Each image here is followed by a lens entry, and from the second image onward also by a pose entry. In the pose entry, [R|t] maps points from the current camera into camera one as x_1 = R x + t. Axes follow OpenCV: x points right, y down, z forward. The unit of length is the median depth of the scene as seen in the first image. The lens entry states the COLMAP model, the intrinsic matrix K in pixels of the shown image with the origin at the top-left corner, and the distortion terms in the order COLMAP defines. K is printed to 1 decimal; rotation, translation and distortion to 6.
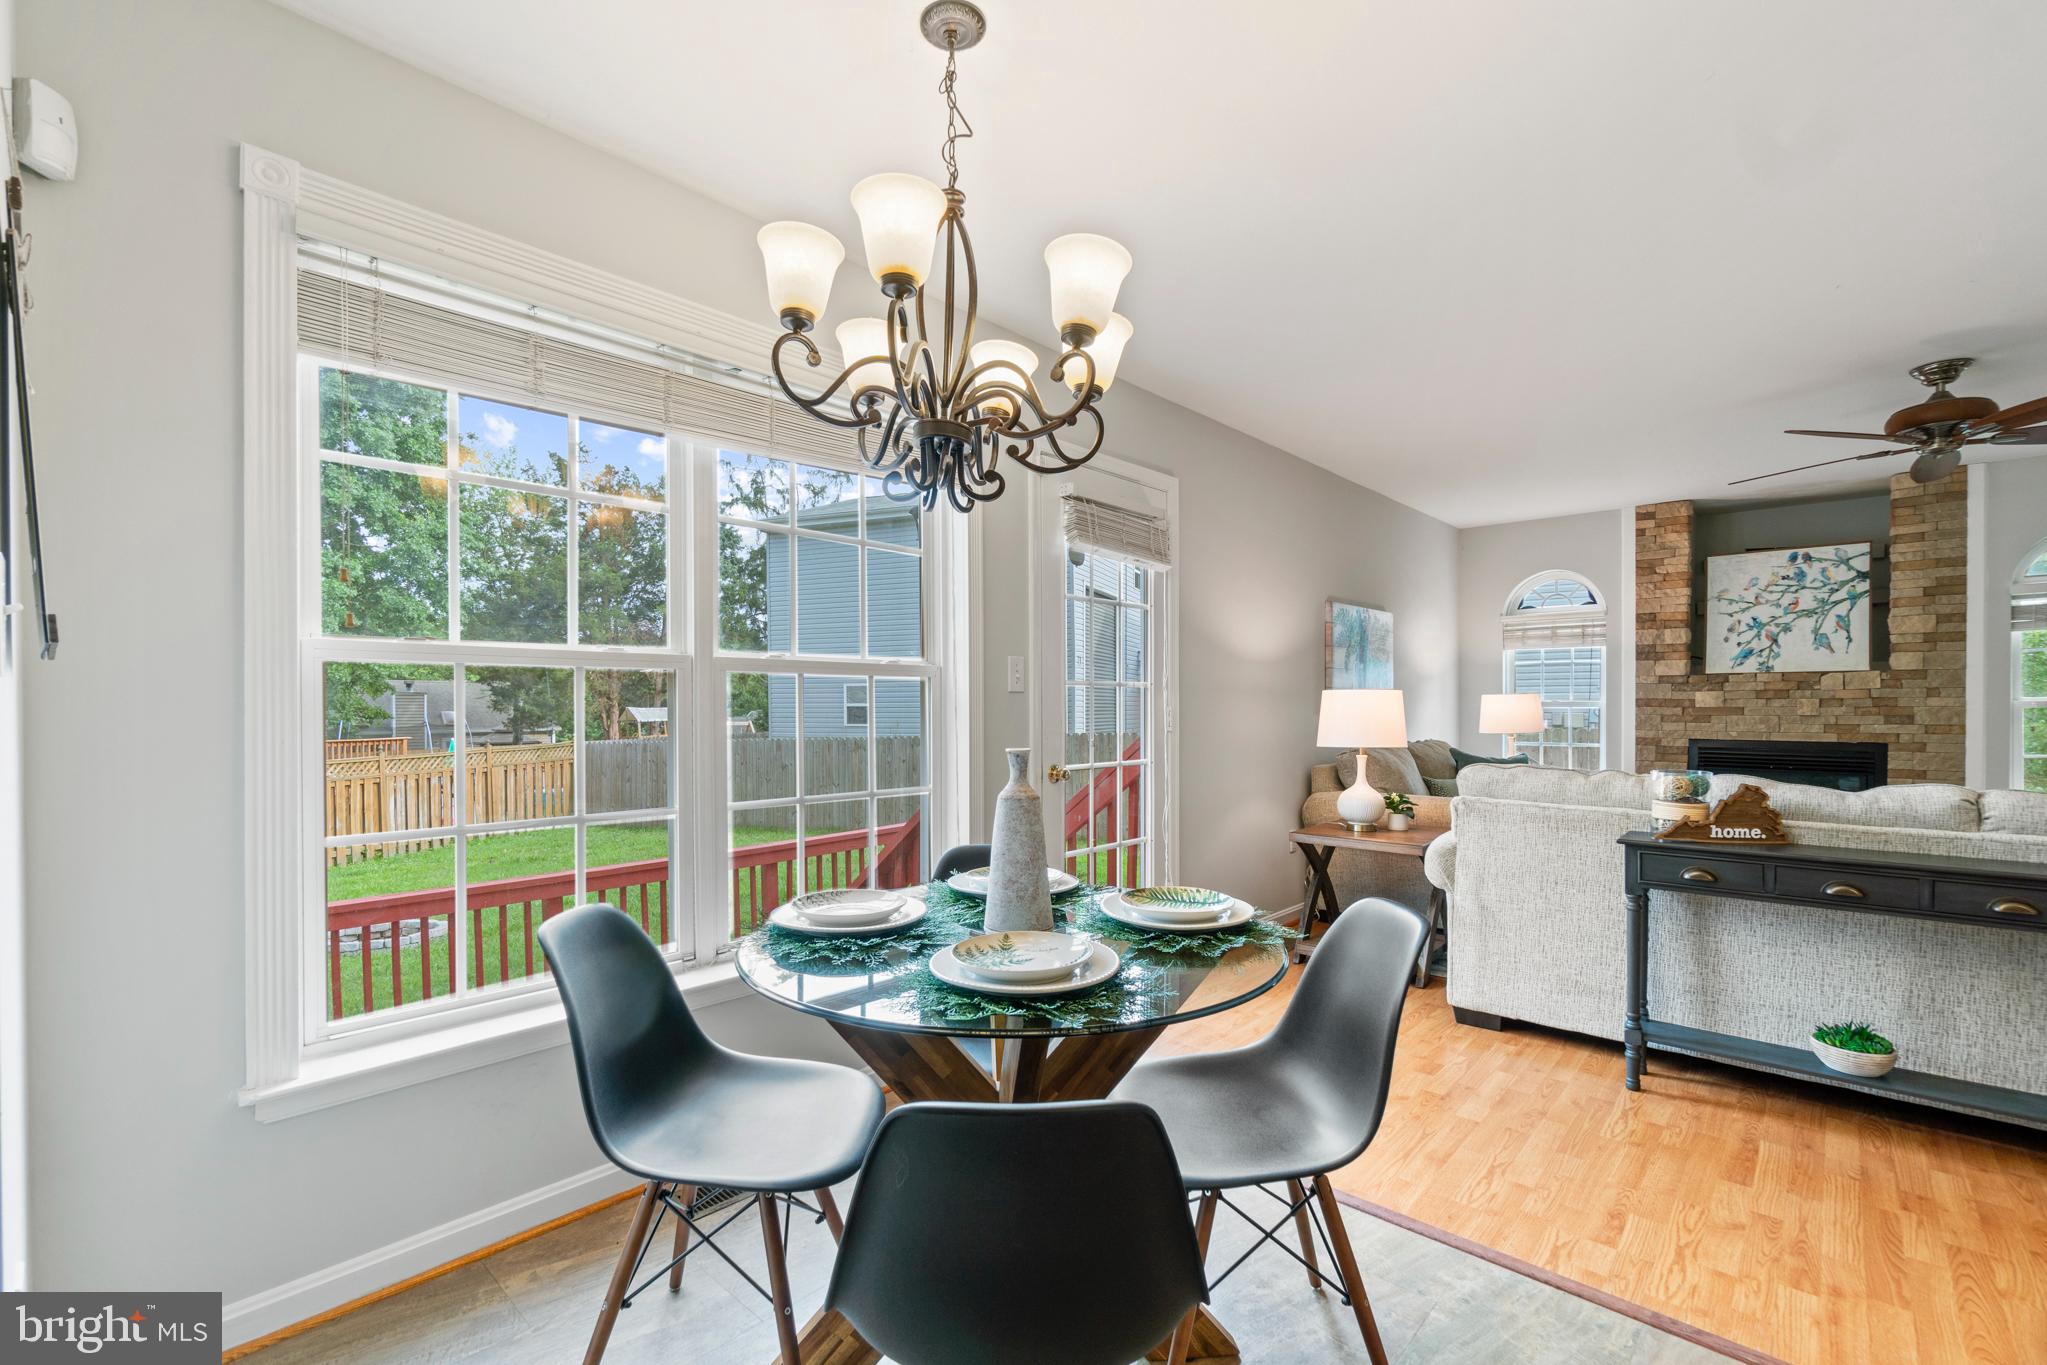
lens RADIAL K [[882.2, 0, 1035.9], [0, 882.2, 713.6], [0, 0, 1]] dist [-0.005500, 0.000483]
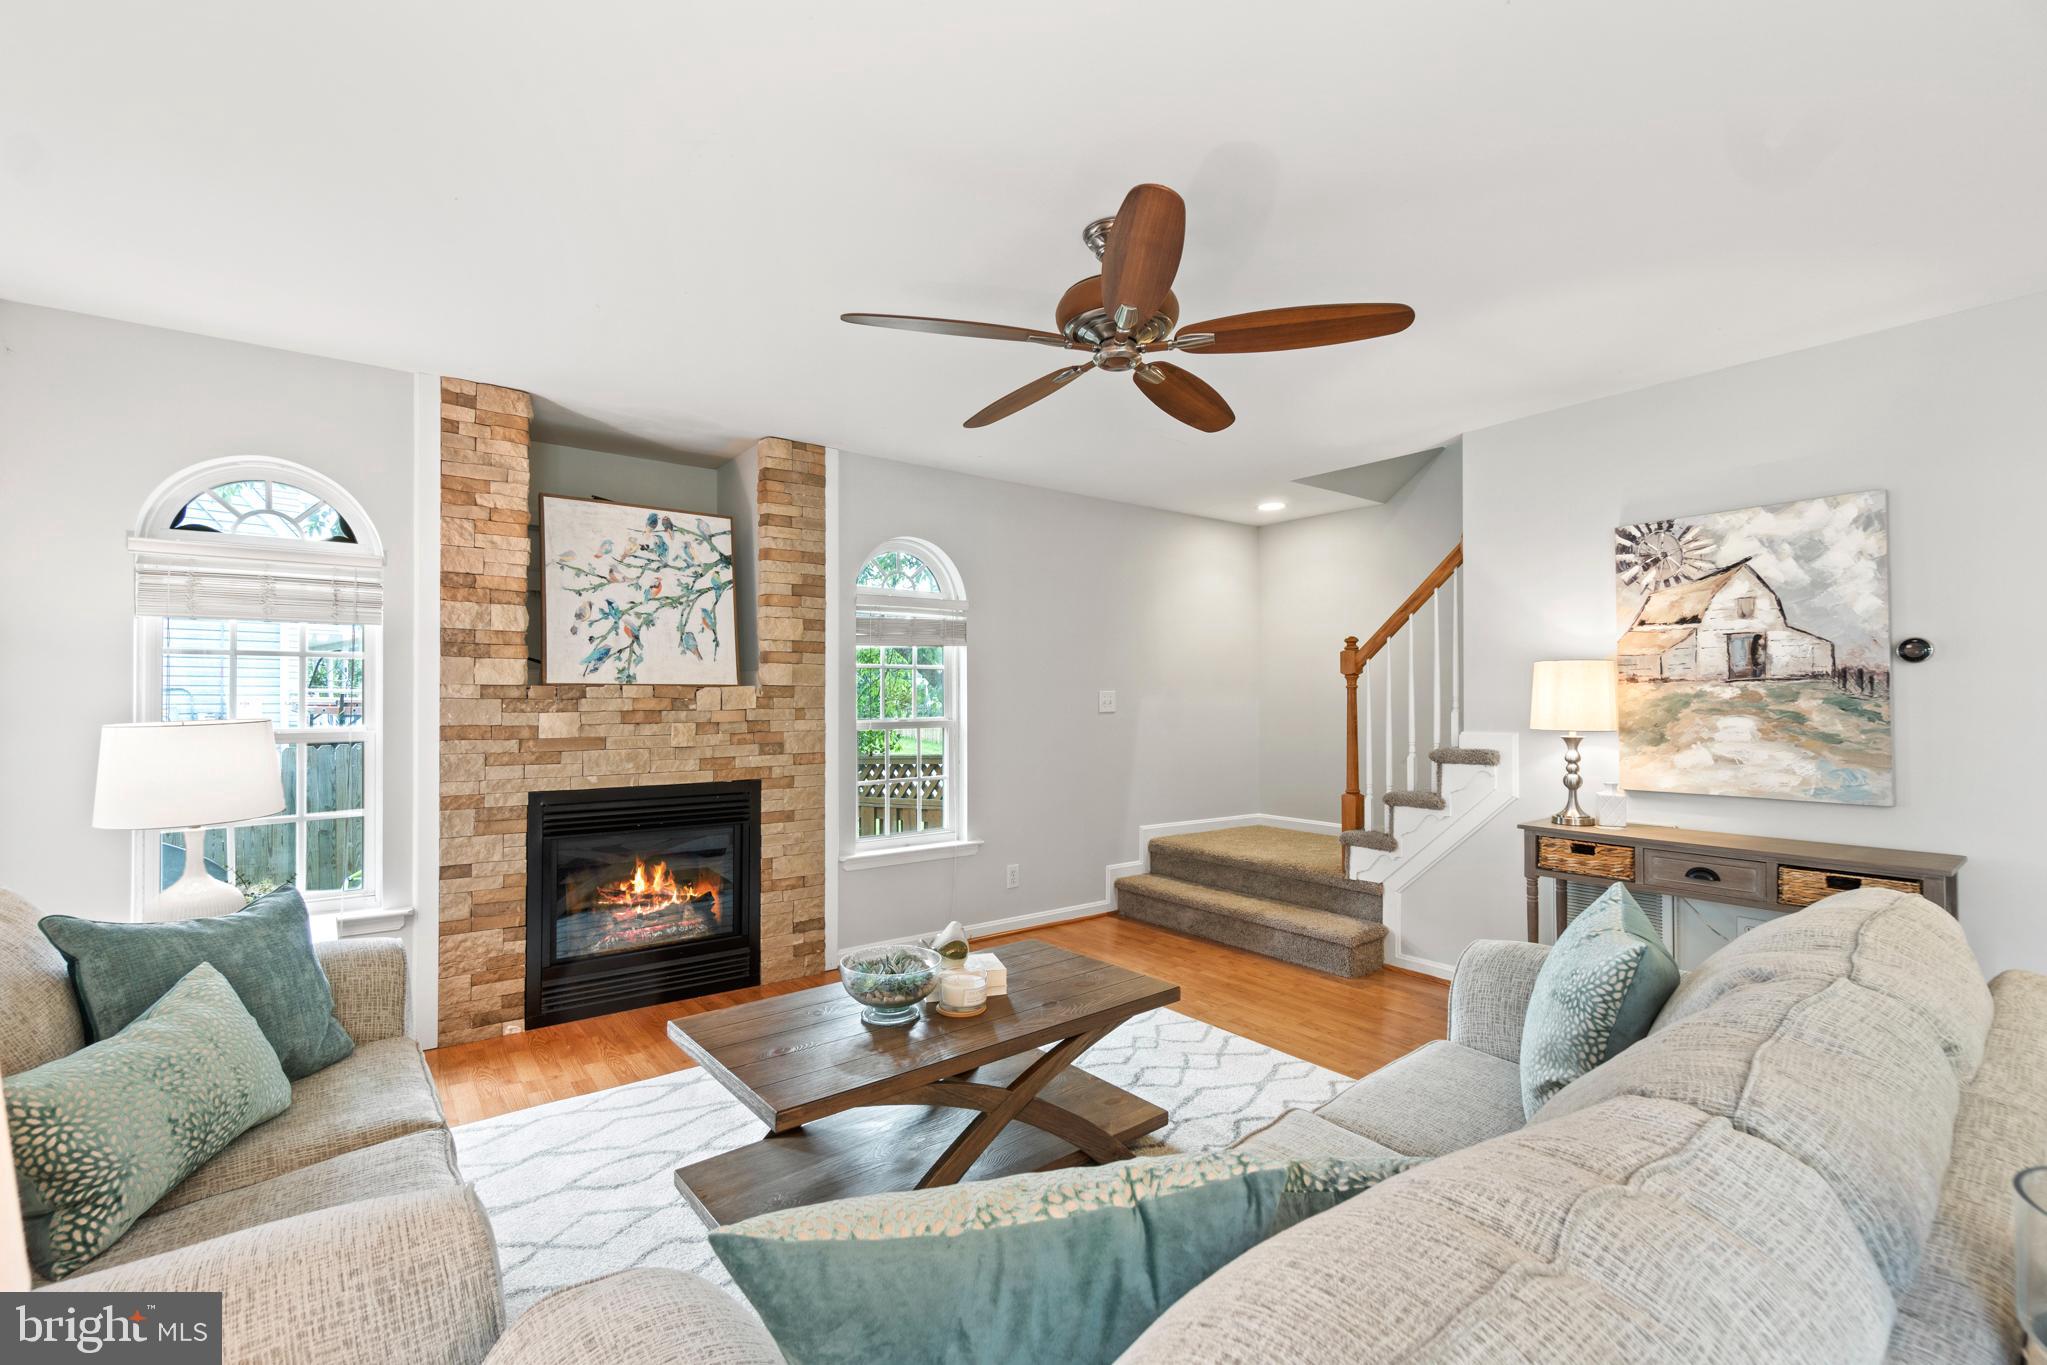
lens RADIAL K [[882.2, 0, 1003.9], [0, 882.2, 689.5], [0, 0, 1]] dist [-0.005500, 0.000483]
pose [[0.189999, 0.012722, 0.981702, 0.226907], [0.012601, 0.999802, -0.015396, -0.028745], [-0.981703, 0.015296, 0.189801, 0.594119]]
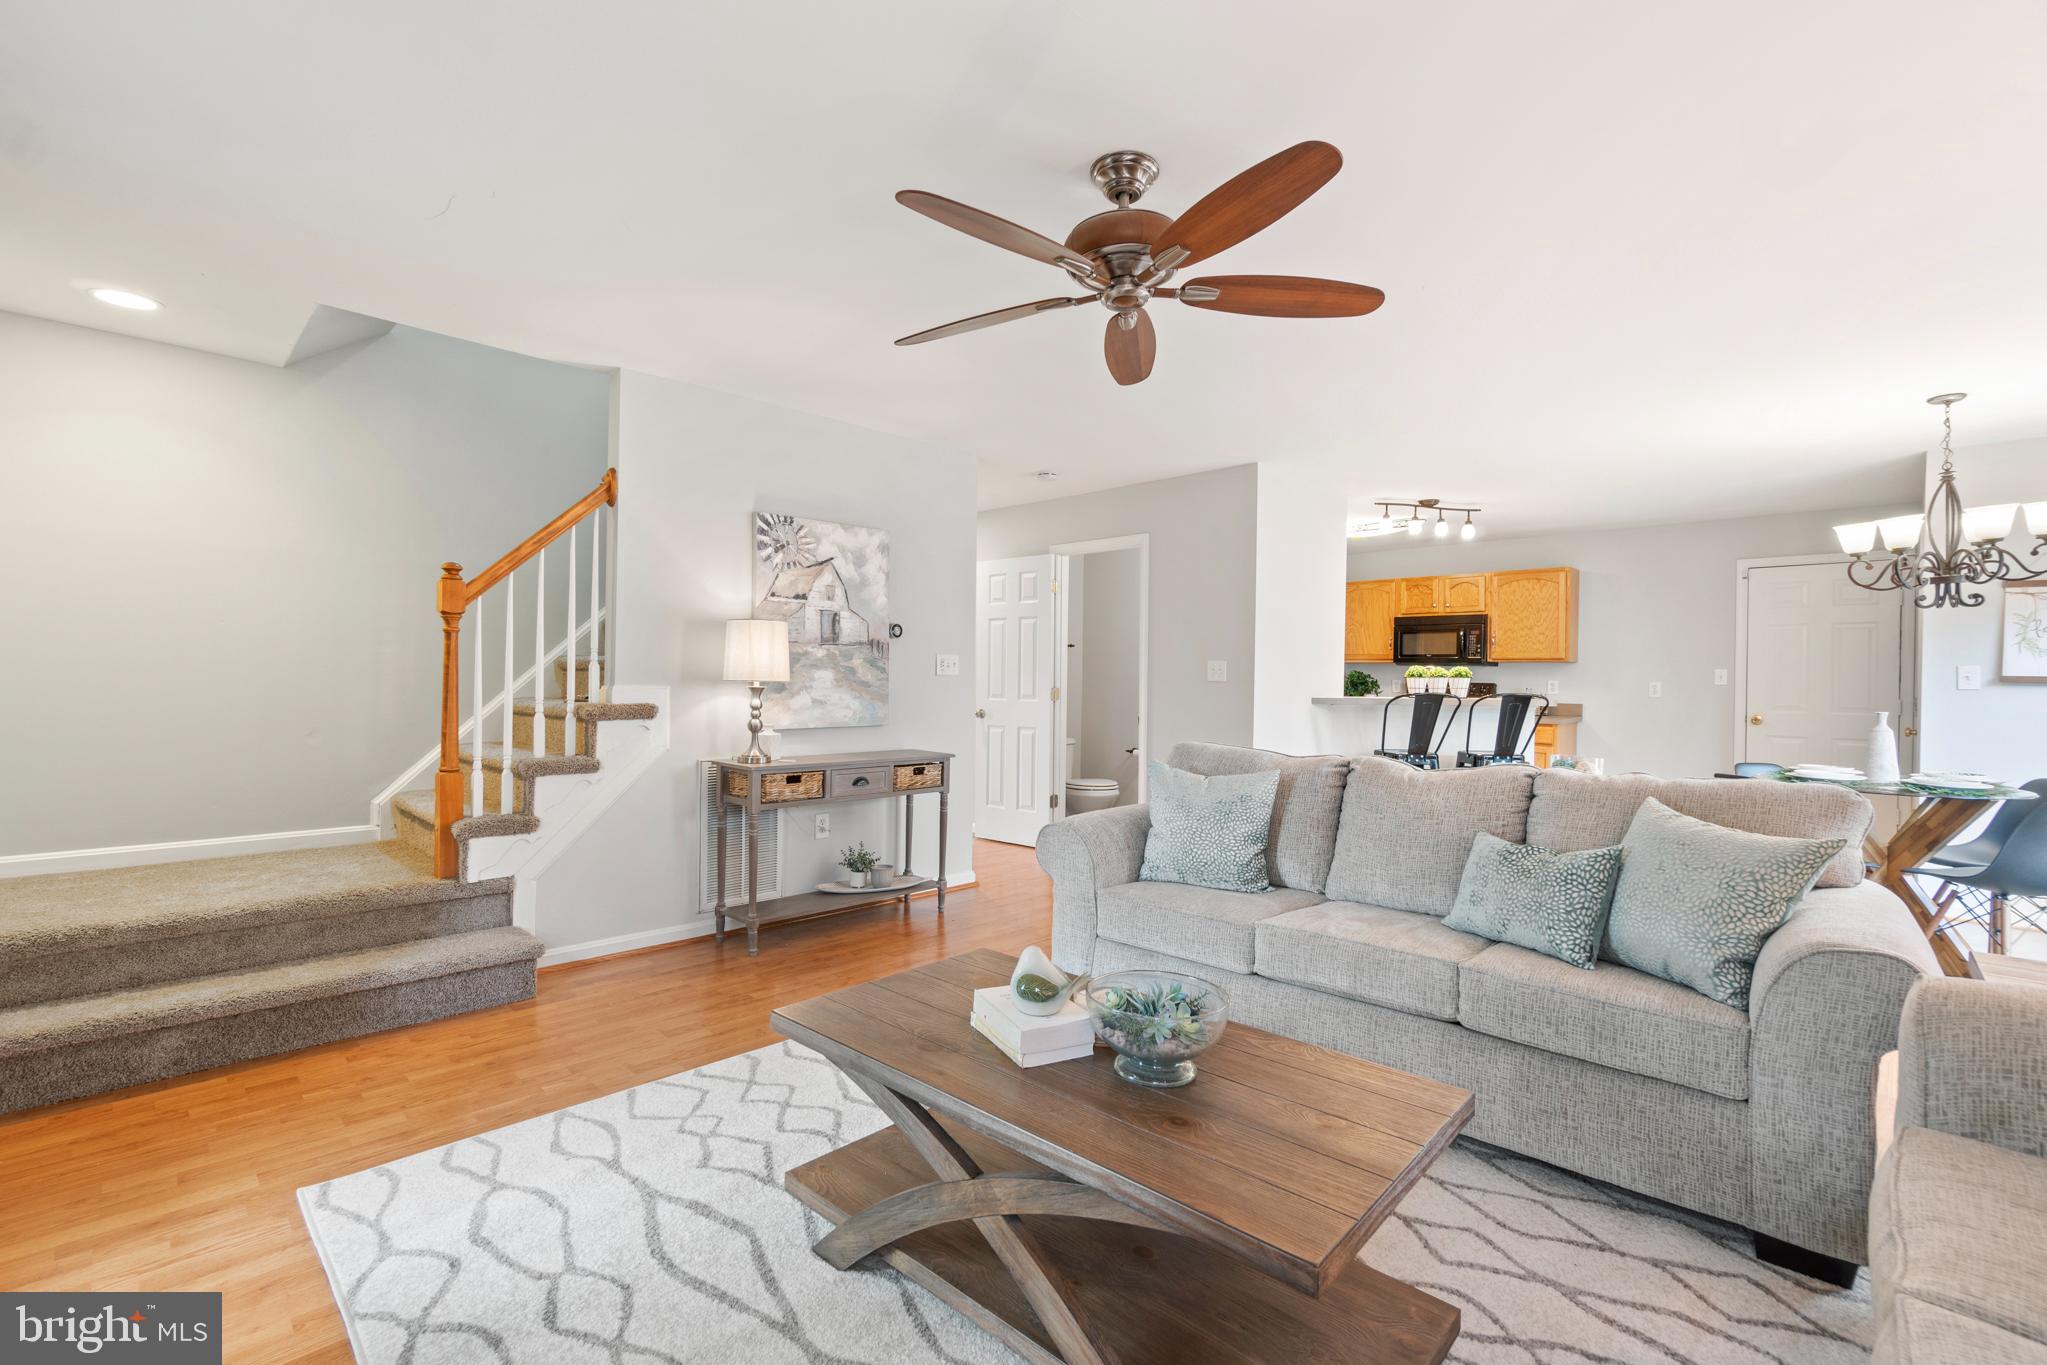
lens RADIAL K [[882.2, 0, 1020.8], [0, 882.2, 686.1], [0, 0, 1]] dist [-0.005500, 0.000483]
pose [[-0.999076, -0.011149, 0.041517, 0.667995], [-0.010354, 0.999760, 0.019311, -0.016655], [-0.041722, 0.018863, -0.998951, 1.027079]]
